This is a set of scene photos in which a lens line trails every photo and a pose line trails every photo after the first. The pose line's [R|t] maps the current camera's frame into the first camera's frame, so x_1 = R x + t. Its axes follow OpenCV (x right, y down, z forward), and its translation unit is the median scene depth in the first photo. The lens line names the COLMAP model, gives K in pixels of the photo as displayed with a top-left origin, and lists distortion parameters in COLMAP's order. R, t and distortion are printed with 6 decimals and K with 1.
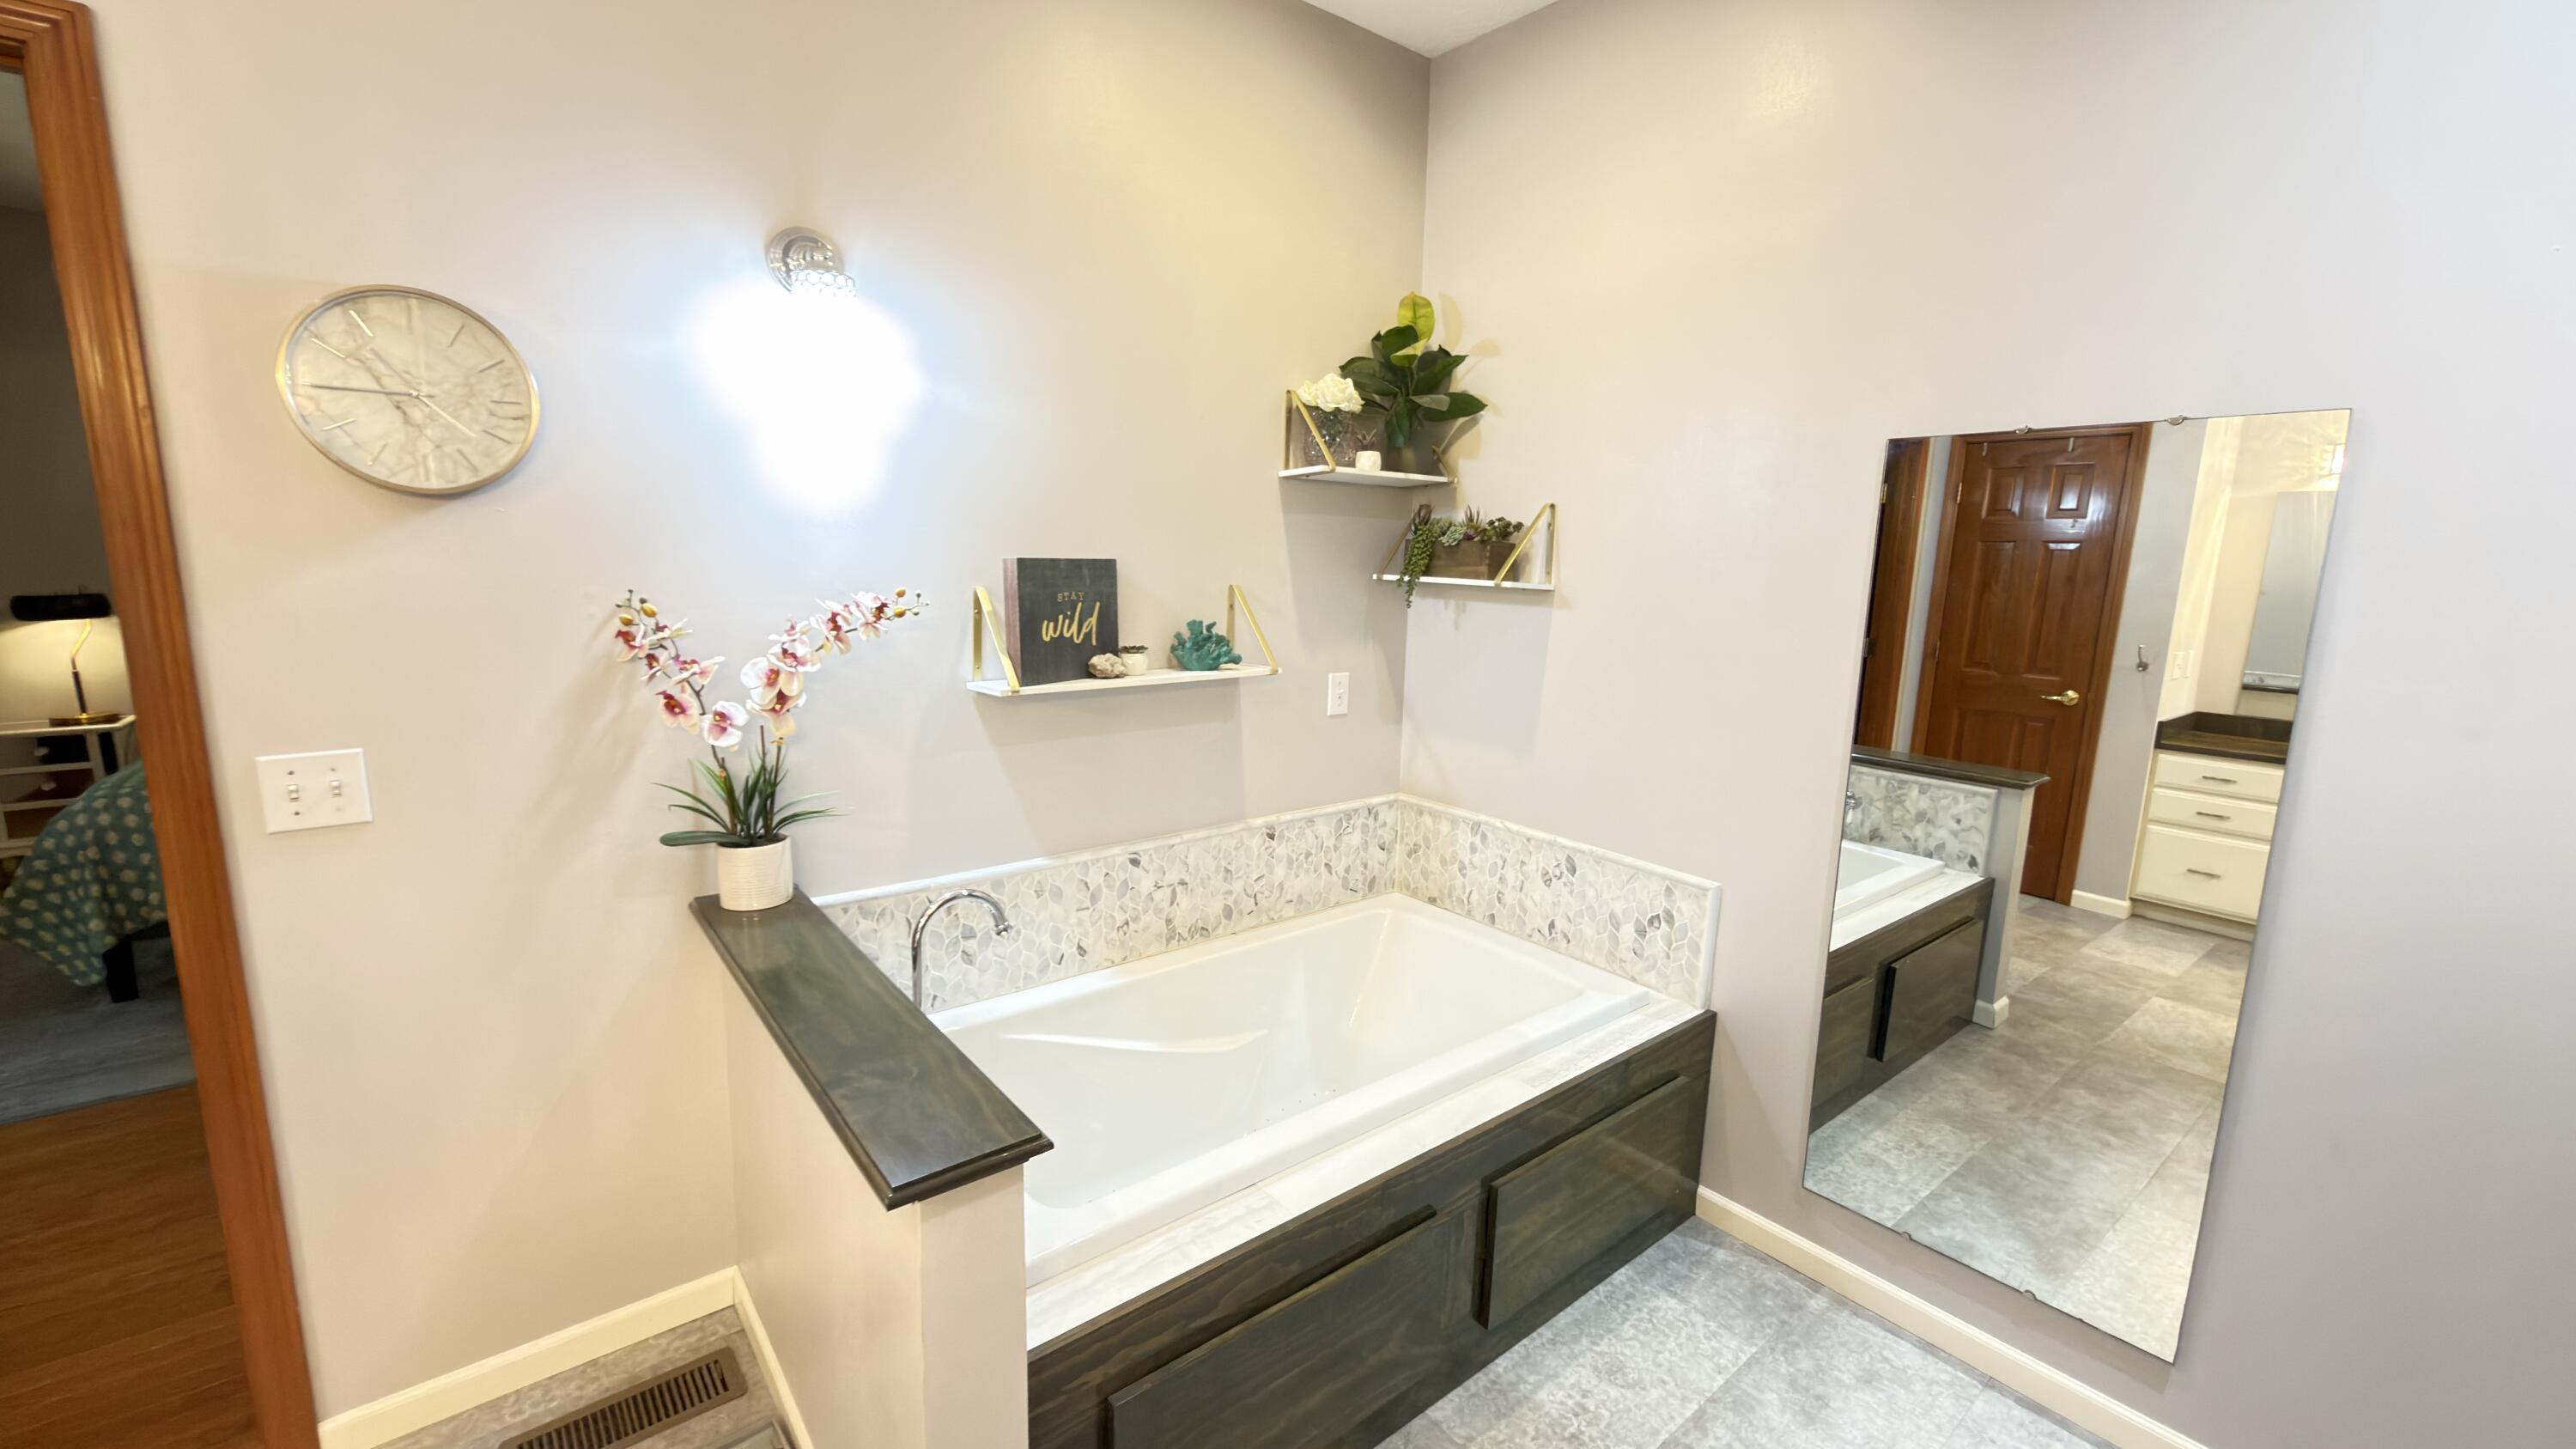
lens RADIAL K [[1027.8, 0, 1288.3], [0, 1027.8, 729.6], [0, 0, 1]] dist [-0.000576, -0.000017]
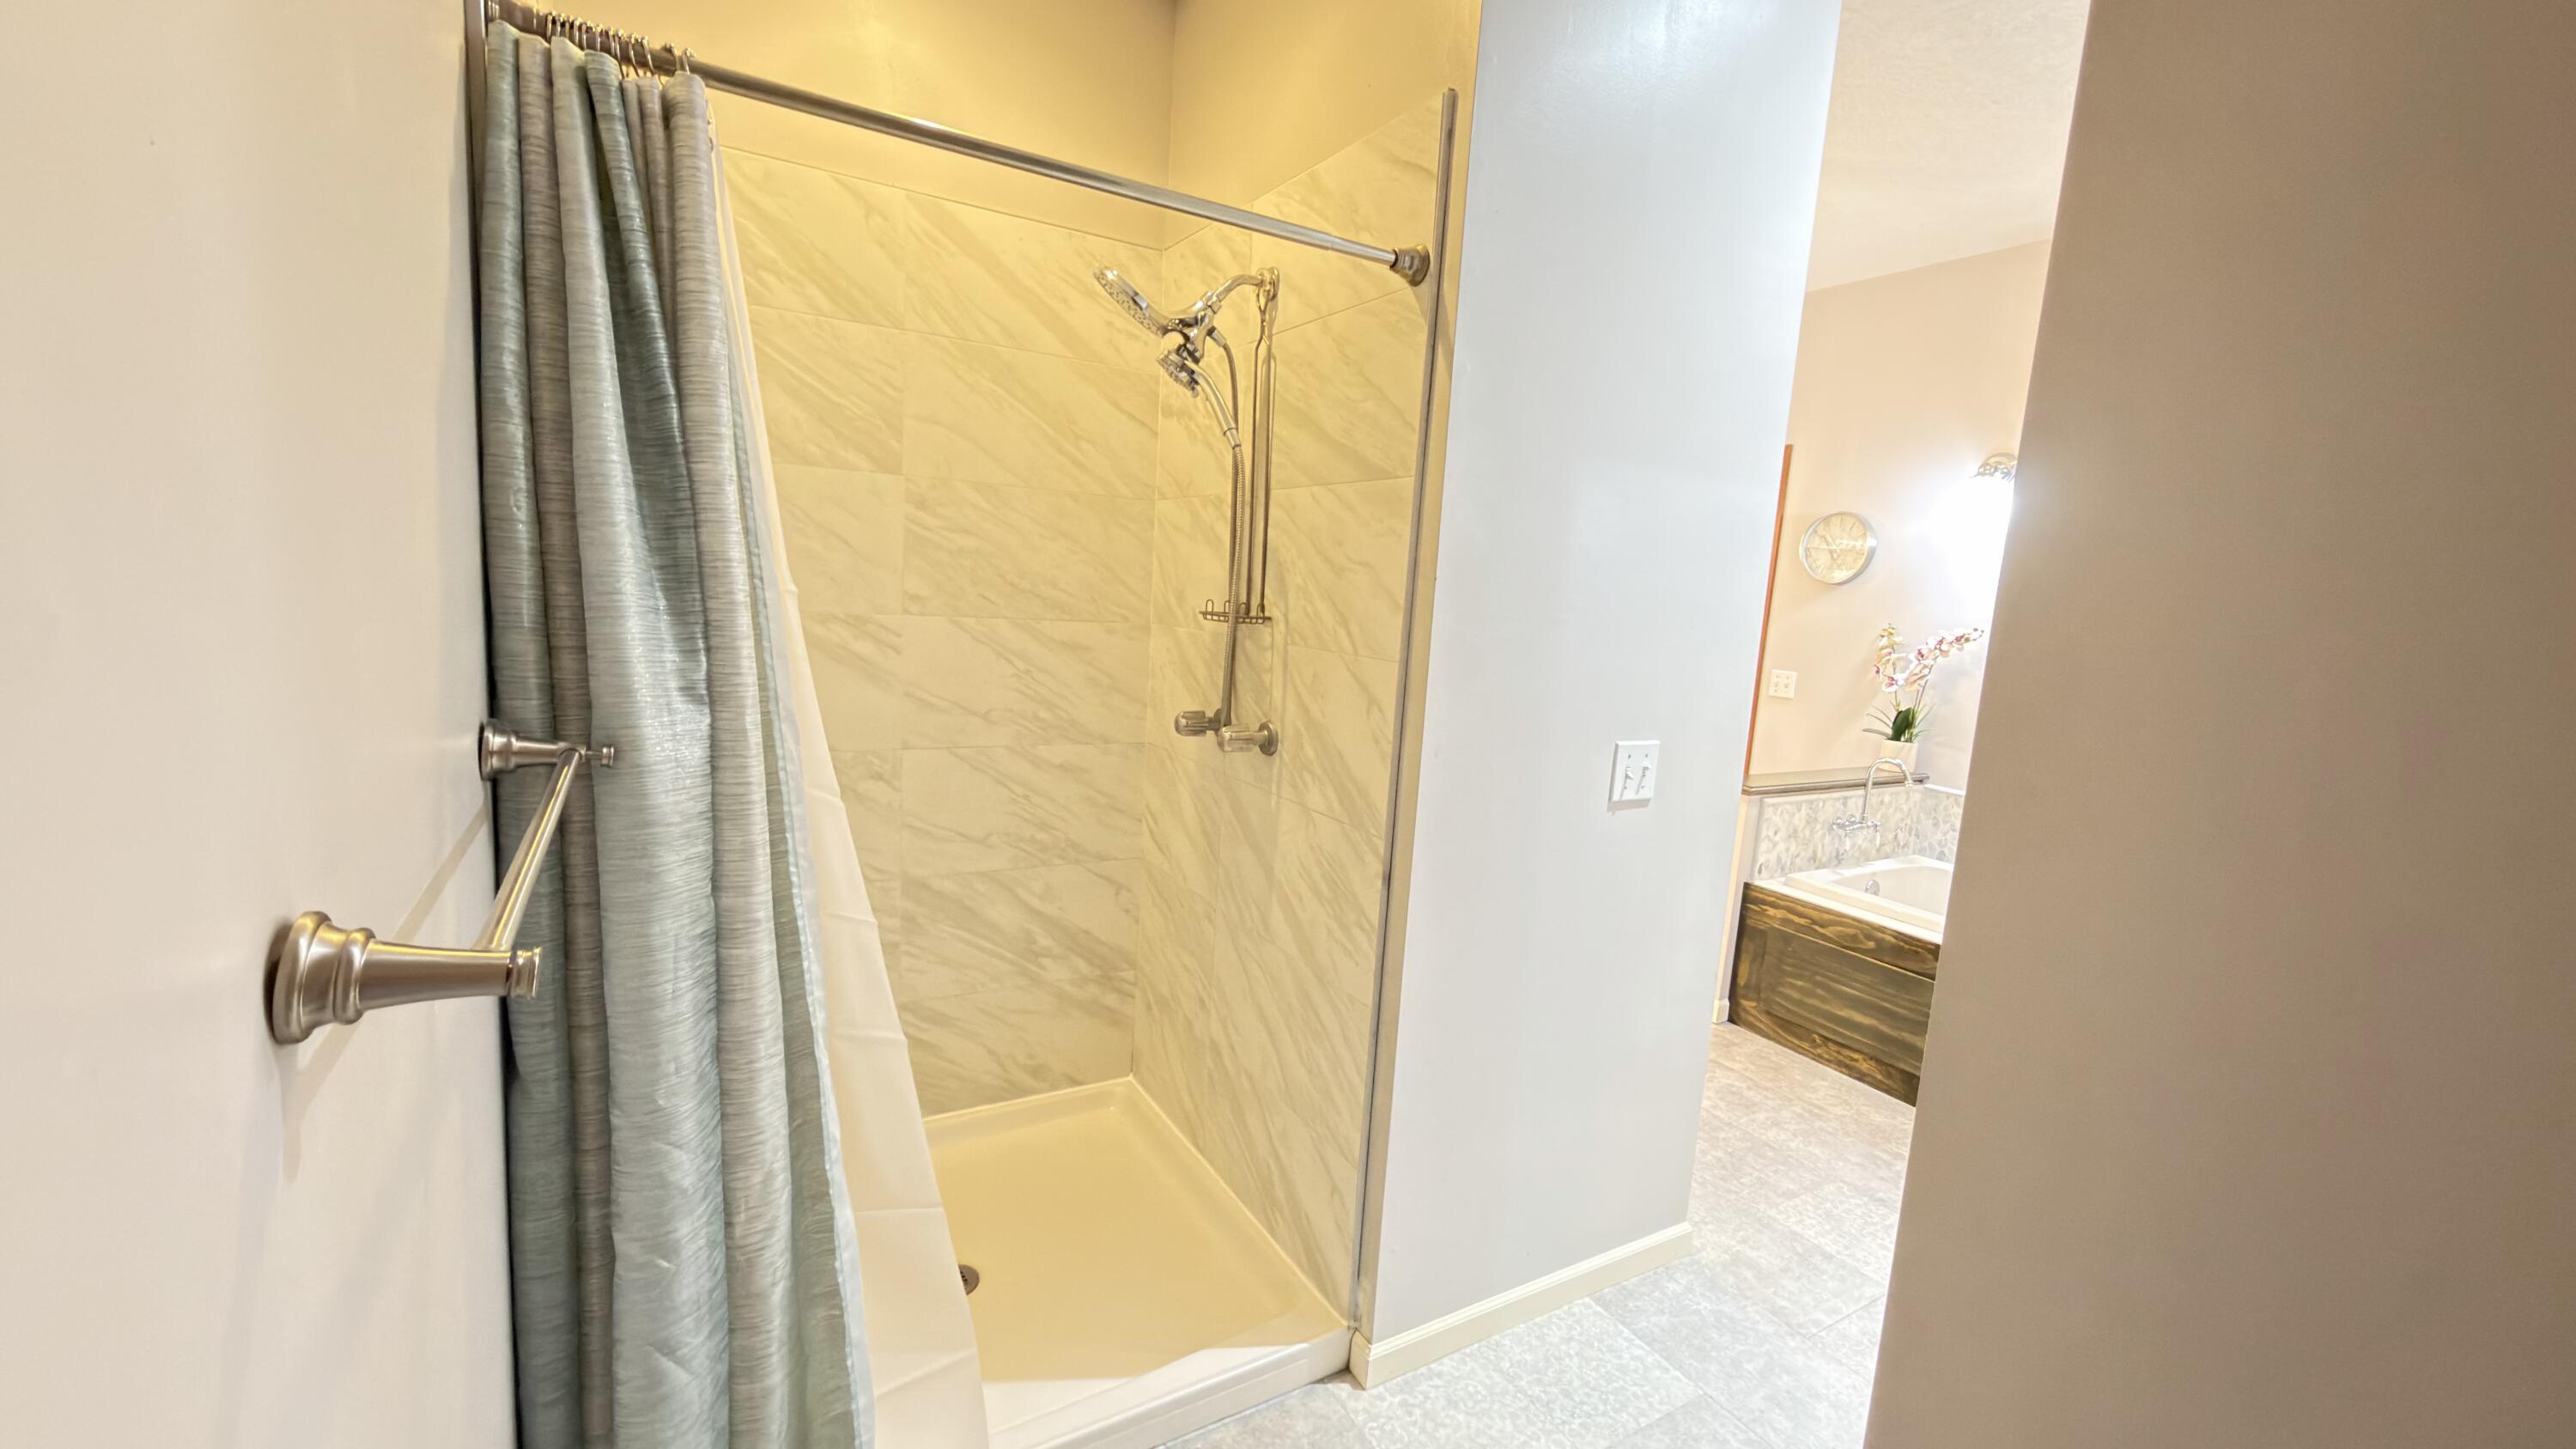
lens RADIAL K [[1027.8, 0, 1288.3], [0, 1027.8, 729.6], [0, 0, 1]] dist [-0.000576, -0.000017]
pose [[-0.155410, 0.112975, -0.981369, 2.238836], [-0.239087, 0.959602, 0.148331, 0.087589], [0.958480, 0.257685, -0.122121, 0.040759]]
